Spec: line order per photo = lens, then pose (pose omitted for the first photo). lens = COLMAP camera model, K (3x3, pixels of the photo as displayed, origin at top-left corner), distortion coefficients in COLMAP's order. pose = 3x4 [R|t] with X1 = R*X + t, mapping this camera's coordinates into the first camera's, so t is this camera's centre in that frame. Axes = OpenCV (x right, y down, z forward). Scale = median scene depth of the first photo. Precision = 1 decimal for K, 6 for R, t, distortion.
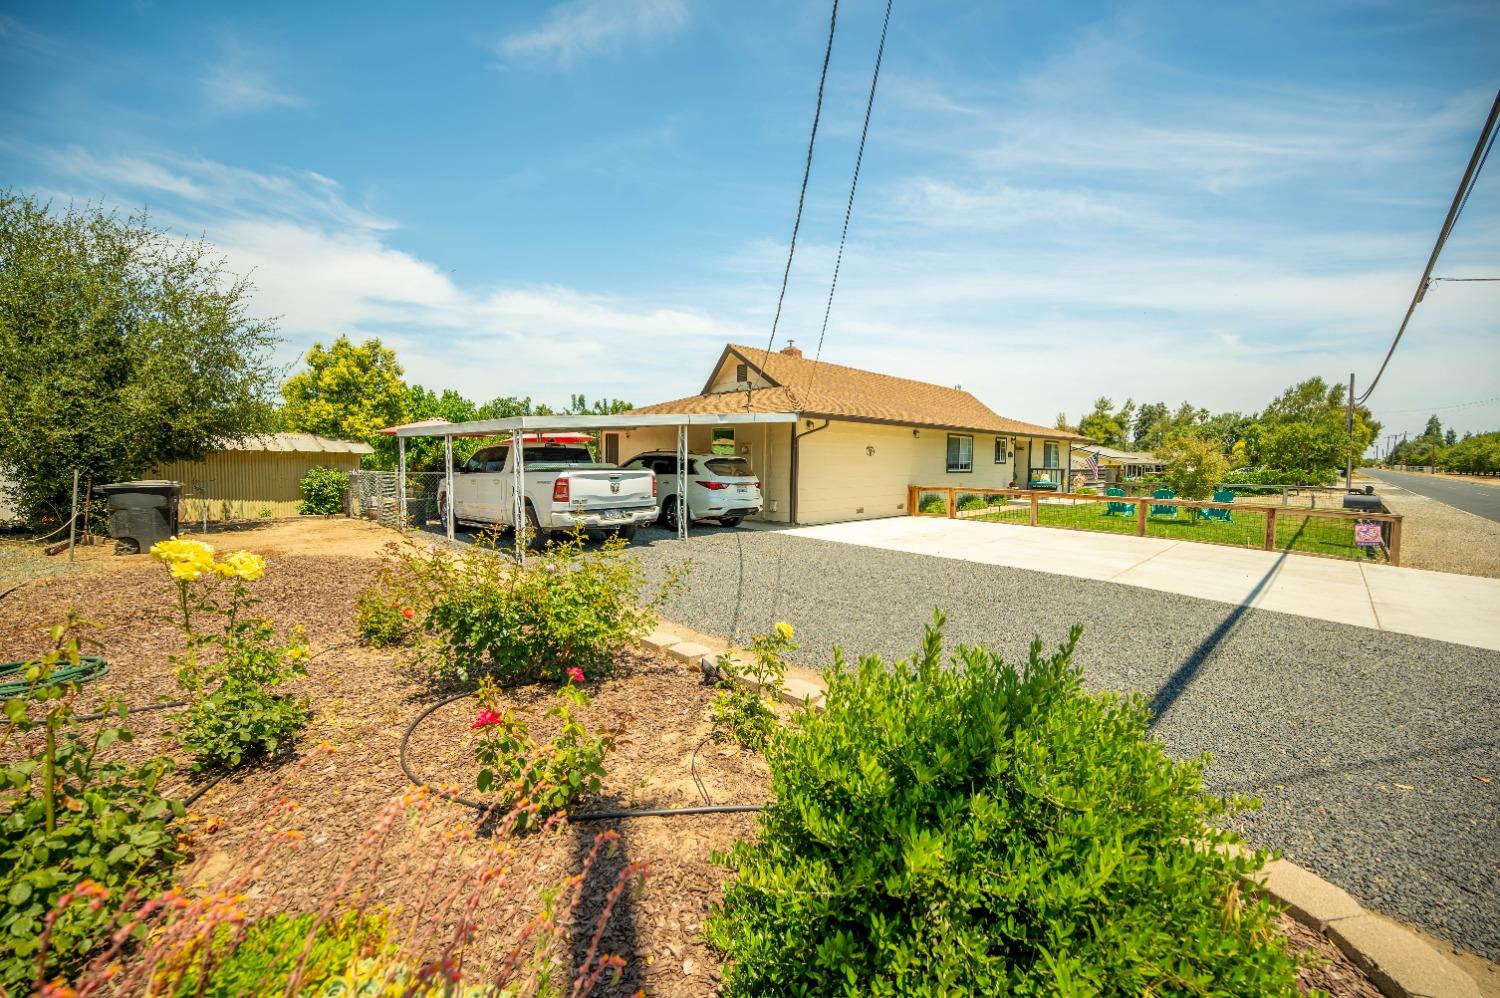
lens RADIAL K [[597.9, 0, 750.0], [0, 597.9, 499.0], [0, 0, 1]] dist [0.000028, -0.000038]
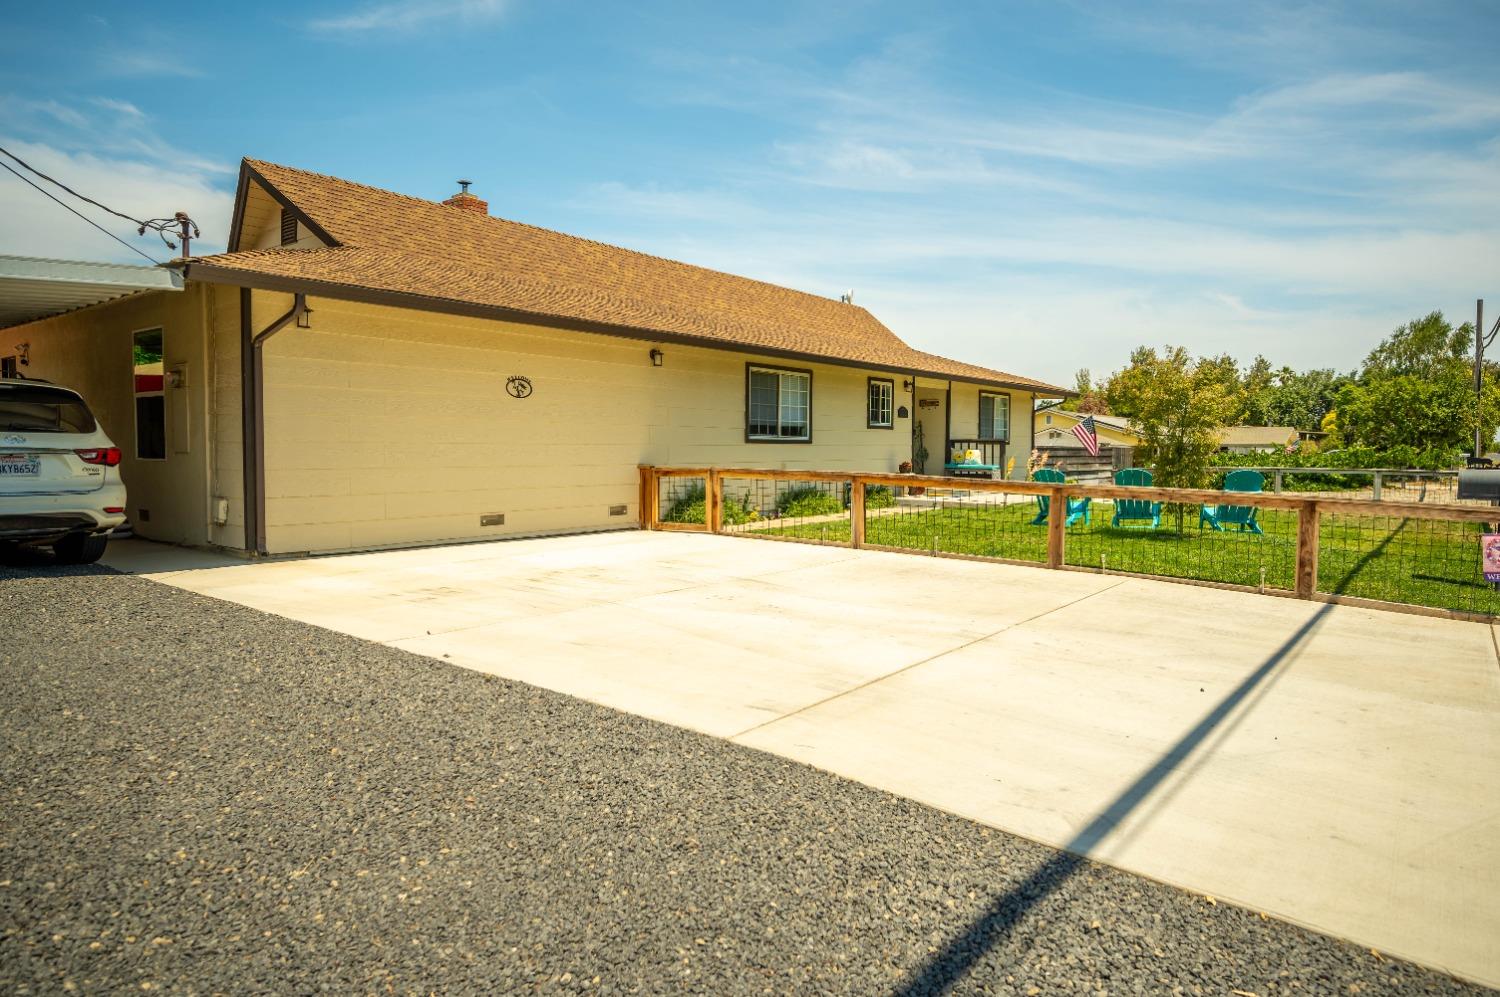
lens RADIAL K [[955.0, 0, 750.0], [0, 955.0, 498.5], [0, 0, 1]] dist [0.004085, 0.005243]
pose [[0.990827, -0.010523, 0.134726, 0.191537], [0.011717, 0.999899, -0.008073, 0.007974], [-0.134628, 0.009578, 0.990850, 0.184359]]
